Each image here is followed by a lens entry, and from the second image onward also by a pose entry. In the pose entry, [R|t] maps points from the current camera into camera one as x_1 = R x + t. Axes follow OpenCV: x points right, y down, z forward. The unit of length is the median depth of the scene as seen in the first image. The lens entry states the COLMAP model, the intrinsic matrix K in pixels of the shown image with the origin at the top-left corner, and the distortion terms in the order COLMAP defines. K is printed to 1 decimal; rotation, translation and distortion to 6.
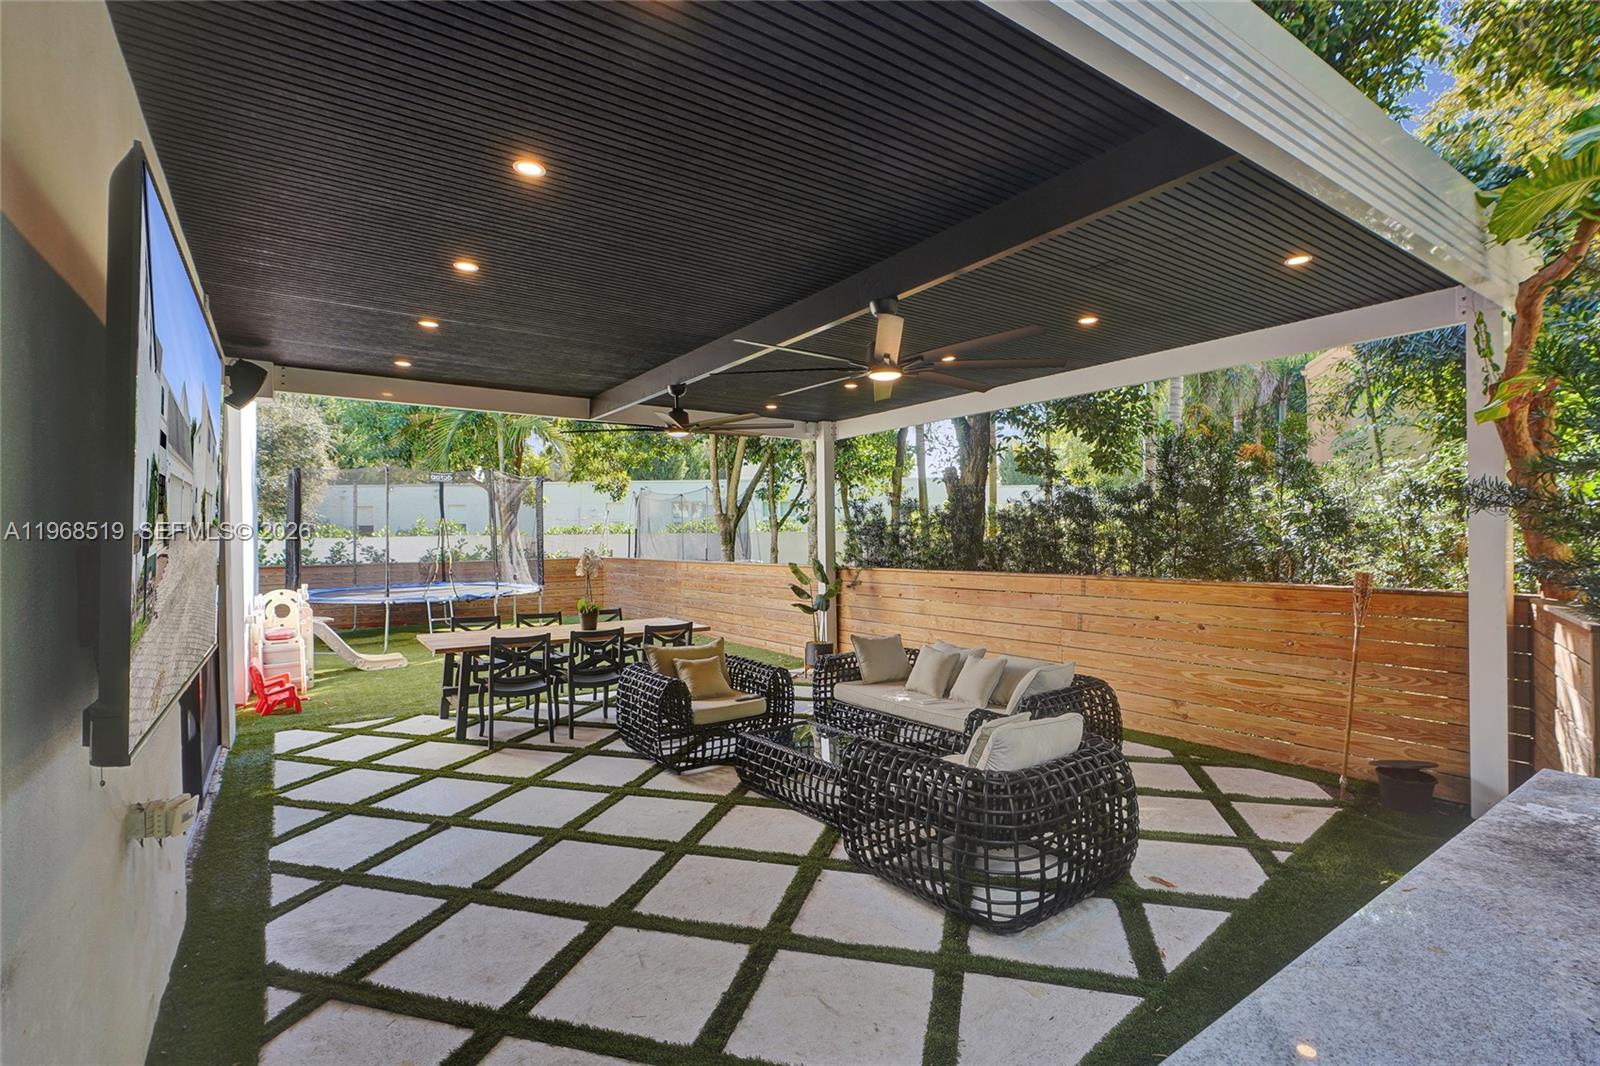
lens RADIAL K [[745.9, 0, 783.4], [0, 745.9, 534.4], [0, 0, 1]] dist [0.001421, 0.000897]
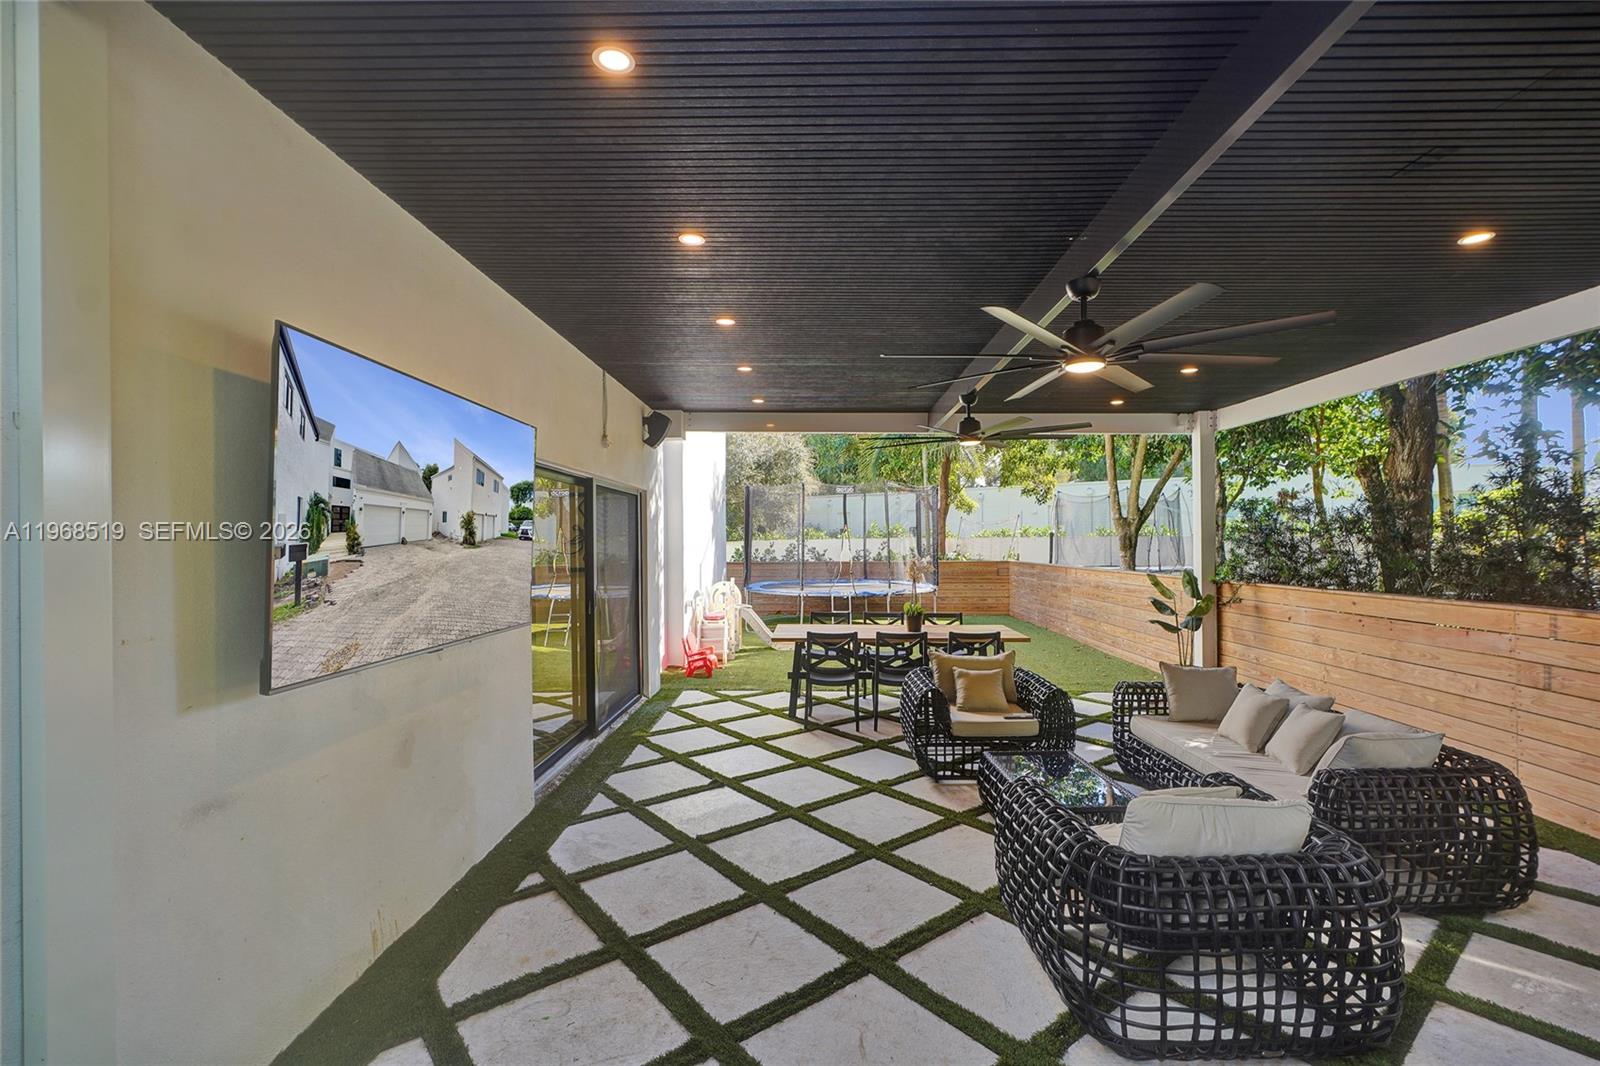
lens RADIAL K [[715.3, 0, 794.6], [0, 715.3, 533.4], [0, 0, 1]] dist [0.001121, 0.000918]
pose [[0.819118, 0.000471, -0.573625, 0.216005], [-0.002260, 0.999995, -0.002406, -0.010151], [0.573620, 0.003267, 0.819115, 0.080478]]
